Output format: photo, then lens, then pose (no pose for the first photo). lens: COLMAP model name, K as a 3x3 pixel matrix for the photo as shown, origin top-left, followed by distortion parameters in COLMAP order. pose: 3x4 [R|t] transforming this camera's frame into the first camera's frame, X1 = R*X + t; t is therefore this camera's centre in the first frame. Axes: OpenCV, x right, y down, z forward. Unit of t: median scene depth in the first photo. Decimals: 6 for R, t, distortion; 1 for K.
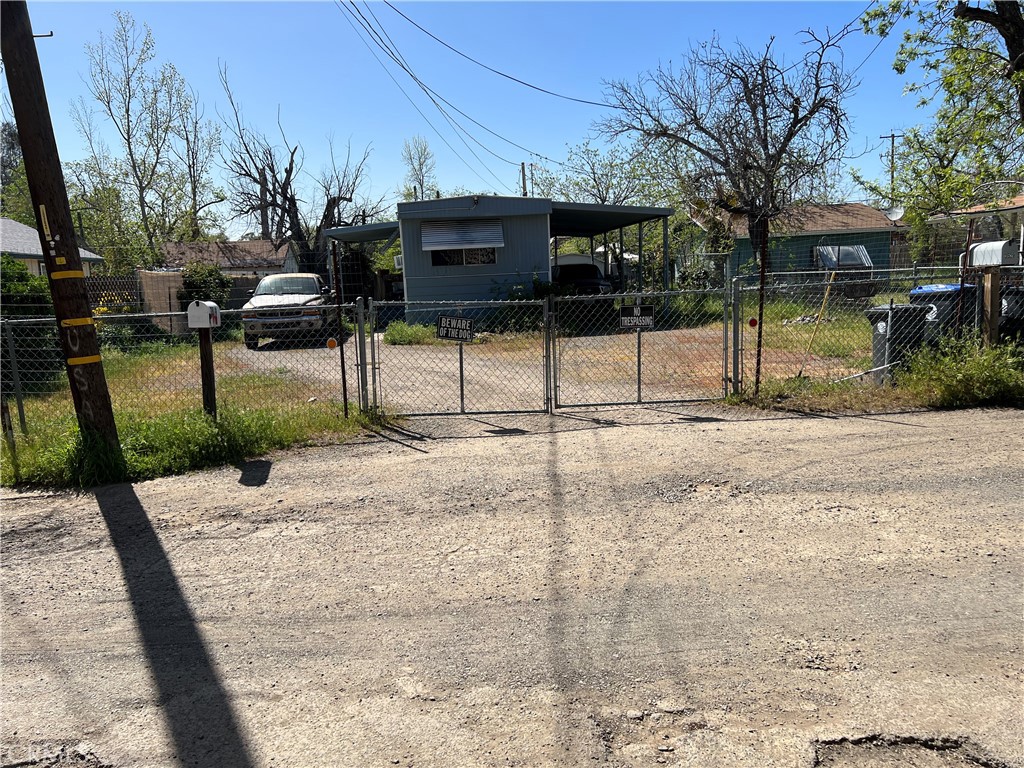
lens RADIAL K [[769.2, 0, 511.7], [0, 769.2, 389.9], [0, 0, 1]] dist [0.061541, -0.065926]
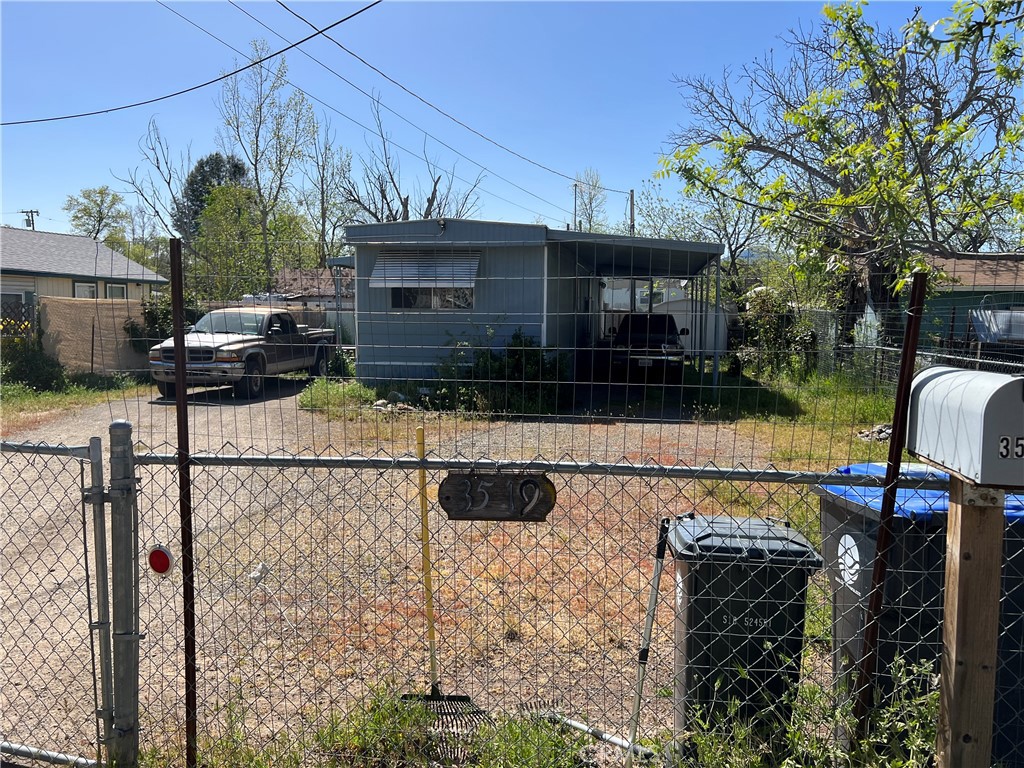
lens RADIAL K [[764.8, 0, 512.0], [0, 764.8, 384.0], [0, 0, 1]] dist [0.052799, -0.060095]
pose [[0.962454, 0.078498, -0.259846, 0.300886], [-0.091623, 0.995039, -0.038769, -0.091688], [0.255513, 0.061121, 0.964872, 0.408767]]
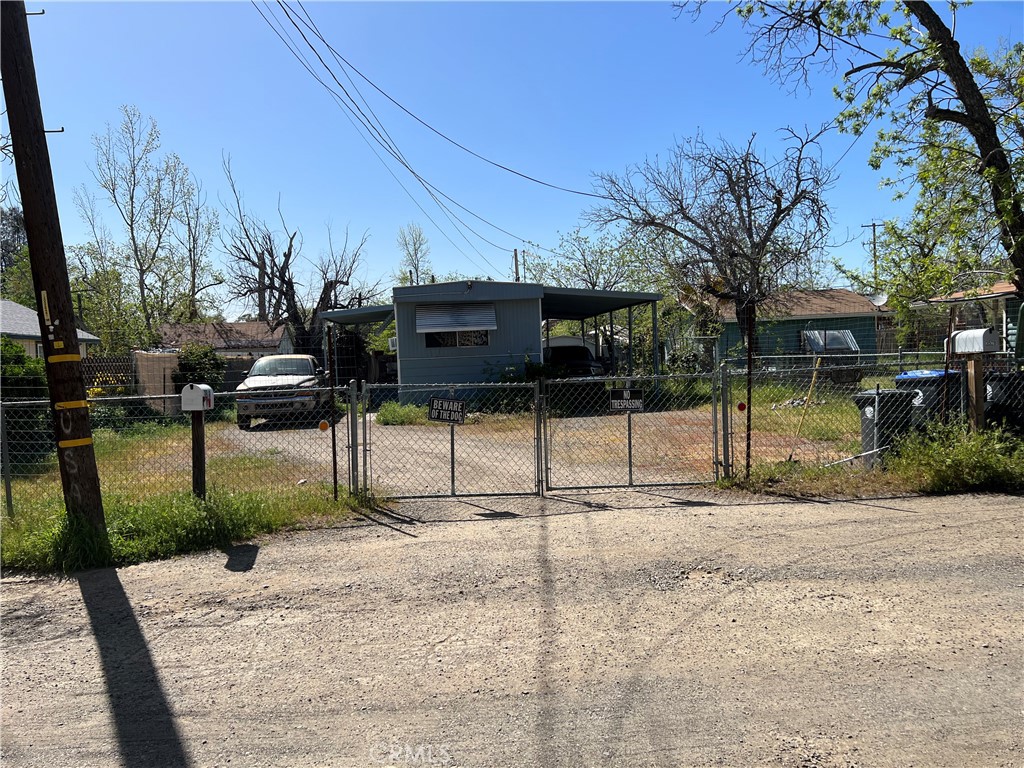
lens RADIAL K [[768.9, 0, 508.1], [0, 768.9, 389.9], [0, 0, 1]] dist [0.063146, -0.066863]
pose [[0.999981, 0.003824, 0.004752, 0.001023], [-0.003314, 0.994663, -0.103122, -0.001973], [-0.005121, 0.103104, 0.994657, -0.002833]]
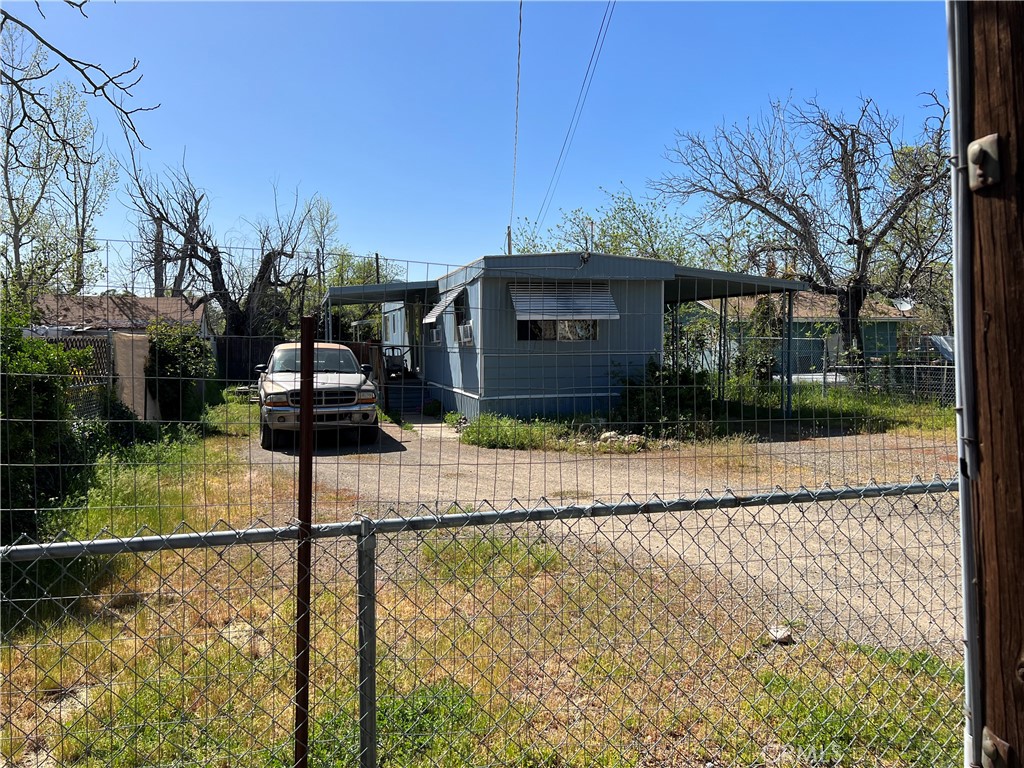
lens RADIAL K [[769.2, 0, 511.7], [0, 769.2, 389.9], [0, 0, 1]] dist [0.061541, -0.065926]
pose [[0.982412, 0.028437, 0.184548, -0.339154], [-0.010856, 0.995362, -0.095588, -0.056641], [-0.186410, 0.091903, 0.978164, 0.376352]]
